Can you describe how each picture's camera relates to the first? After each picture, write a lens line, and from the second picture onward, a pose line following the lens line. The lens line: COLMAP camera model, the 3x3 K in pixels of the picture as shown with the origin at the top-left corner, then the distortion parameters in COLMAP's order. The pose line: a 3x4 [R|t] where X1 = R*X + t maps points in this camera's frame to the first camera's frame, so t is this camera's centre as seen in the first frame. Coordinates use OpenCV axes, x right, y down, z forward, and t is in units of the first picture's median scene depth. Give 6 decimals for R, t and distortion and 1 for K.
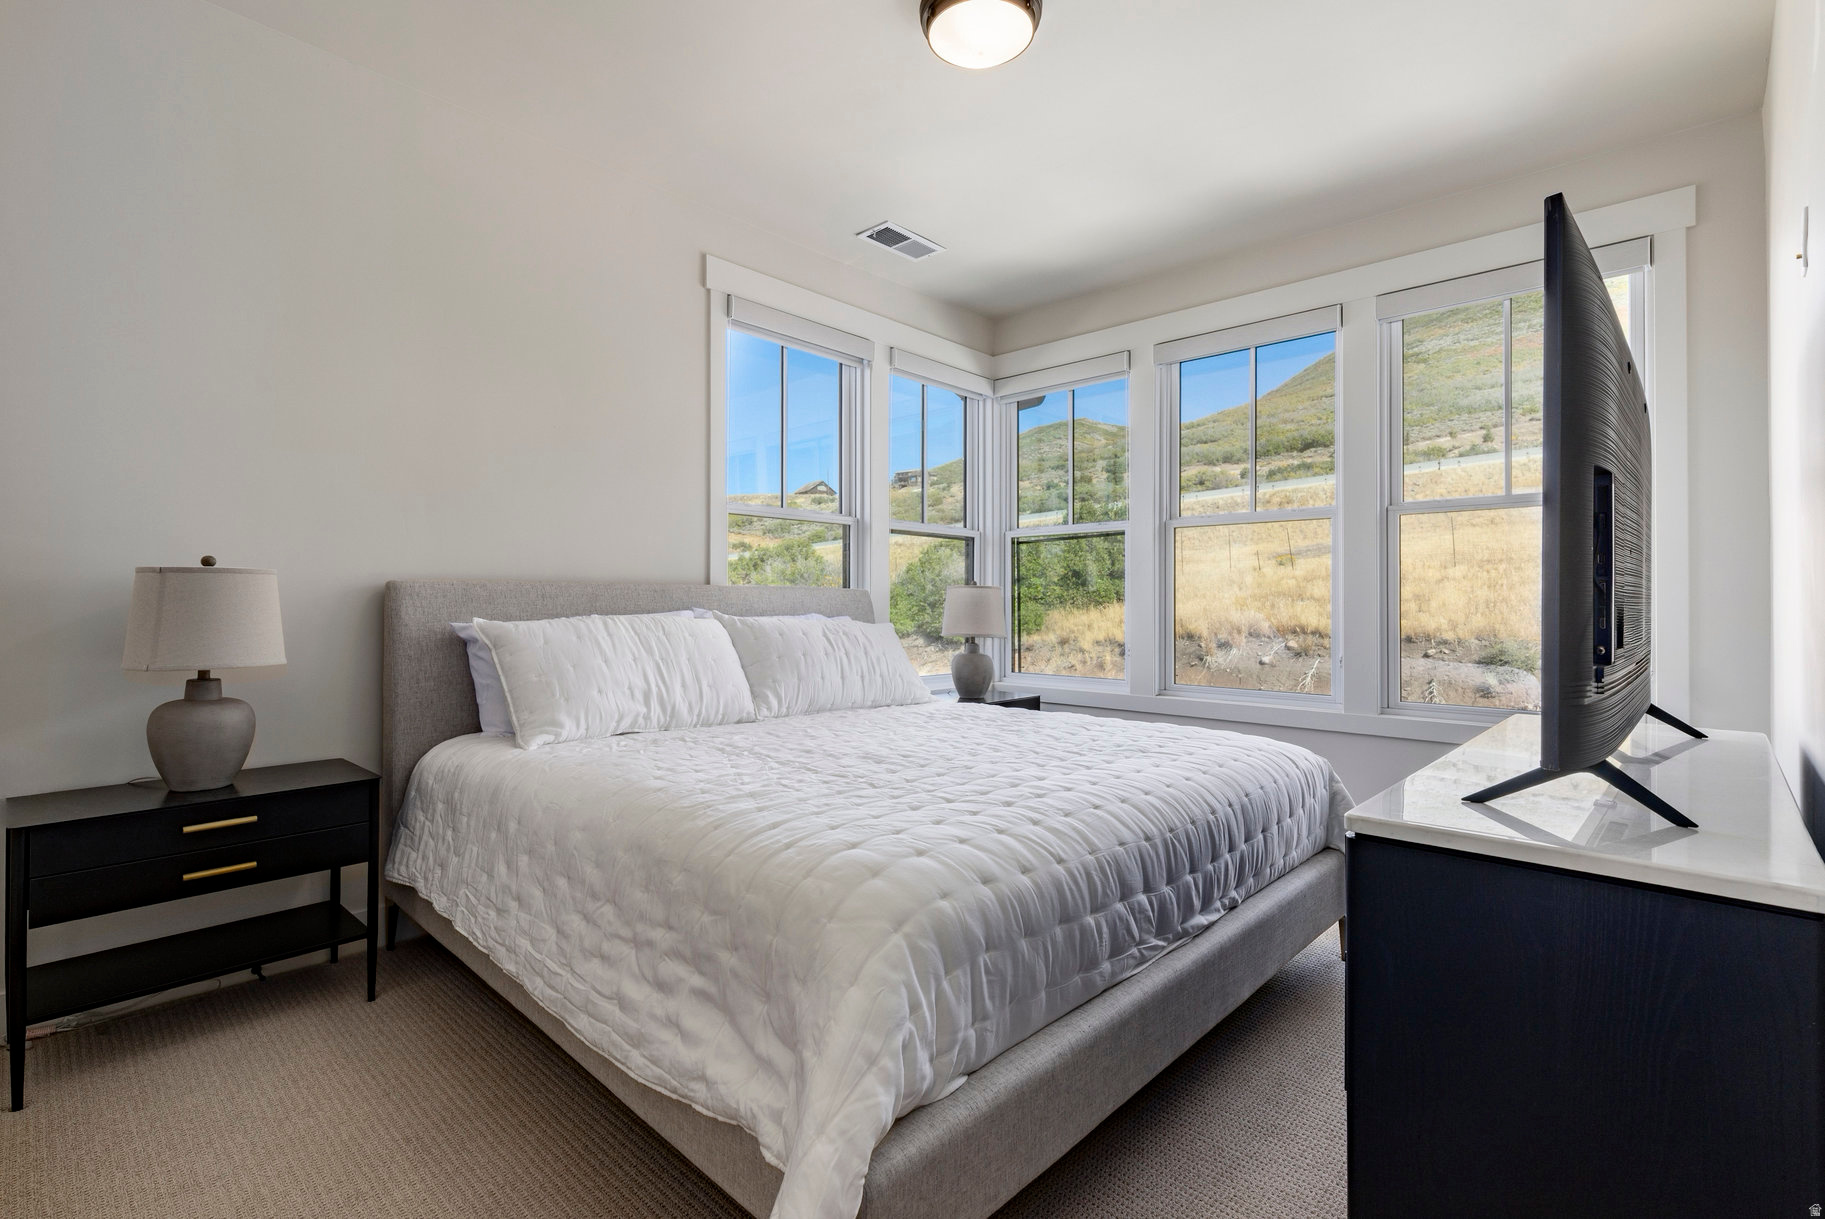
lens RADIAL K [[829.2, 0, 912.5], [0, 829.2, 609.5], [0, 0, 1]] dist [0.009810, -0.000157]
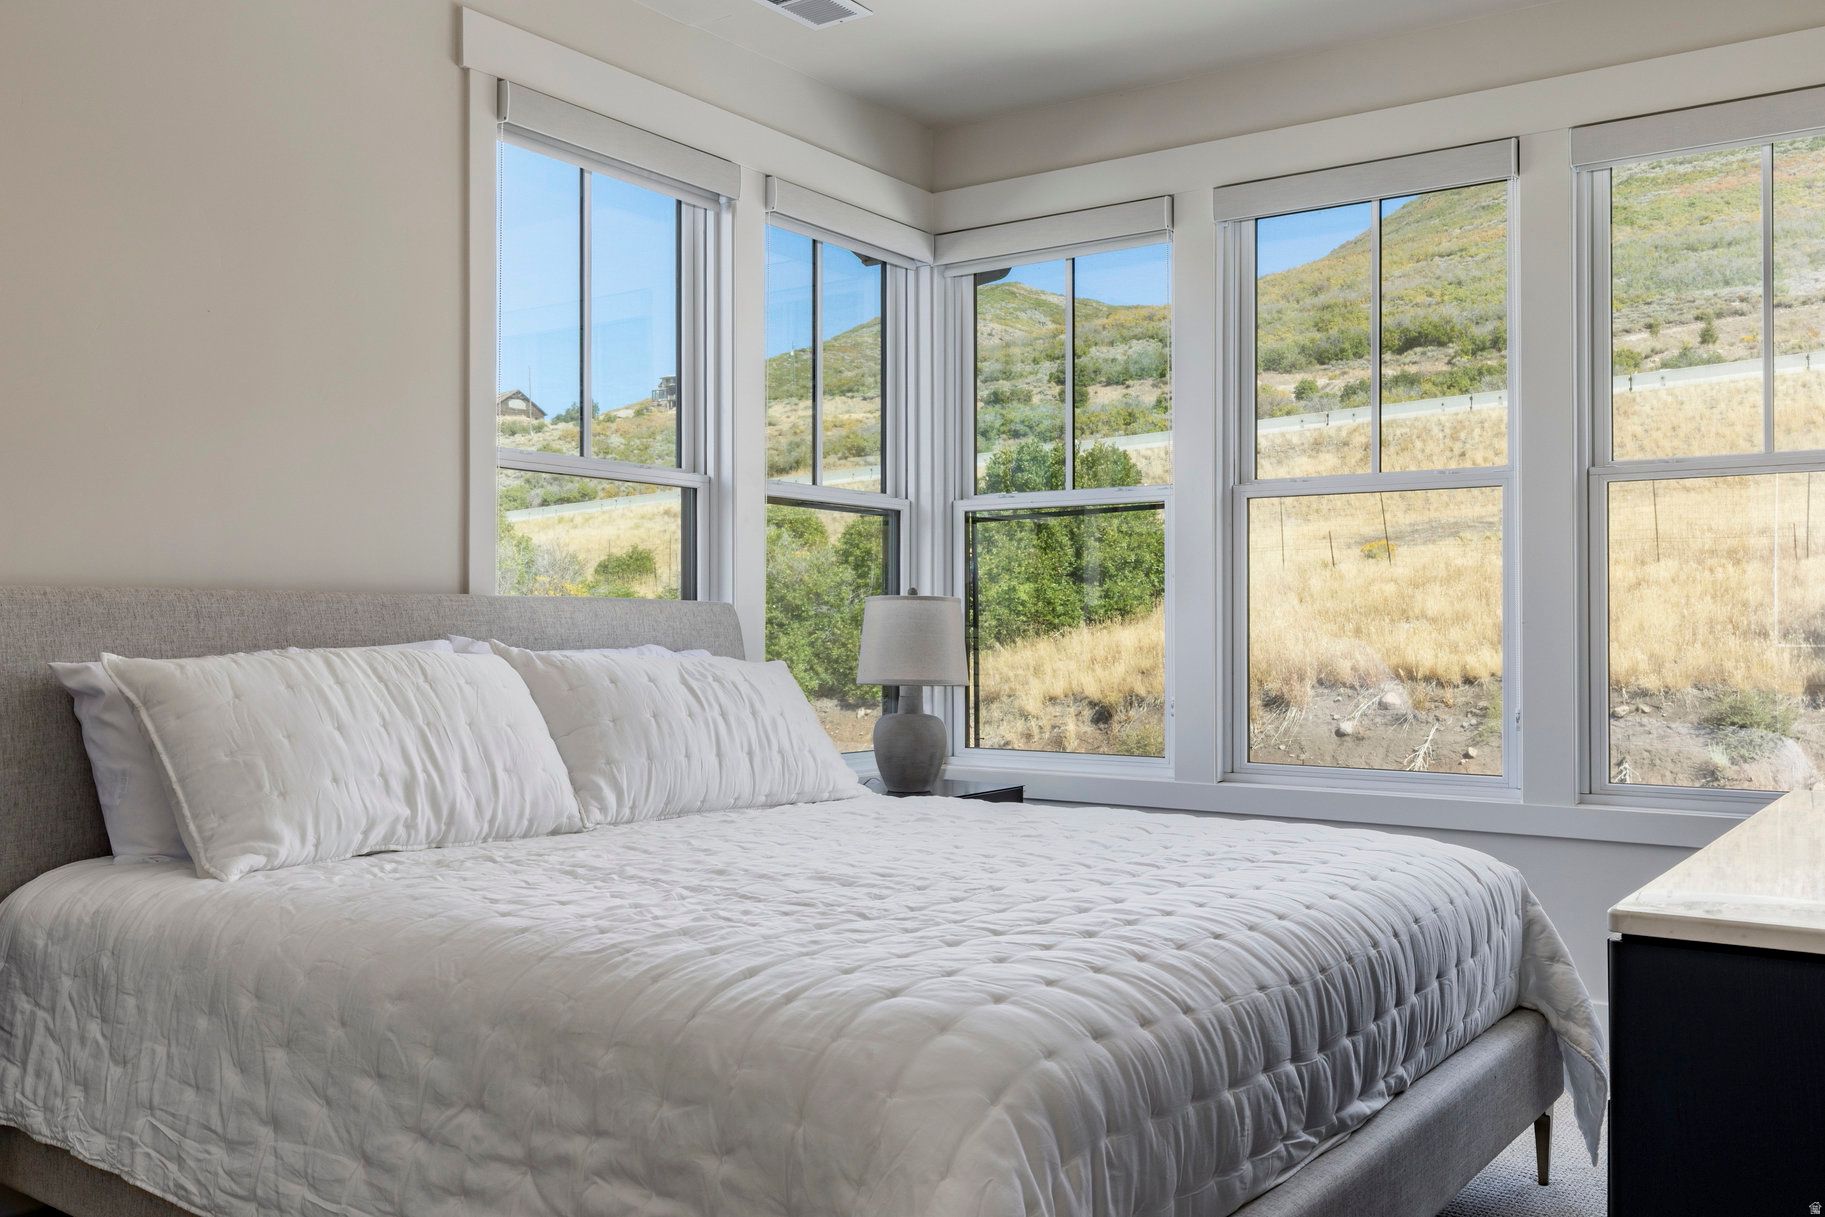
lens RADIAL K [[1571.4, 0, 911.5], [0, 1571.4, 644.5], [0, 0, 1]] dist [-0.002745, 0.011387]
pose [[0.990975, -0.003814, 0.133993, -0.127462], [0.003376, 0.999988, 0.003496, 0.002297], [-0.134005, -0.003012, 0.990976, -0.134829]]
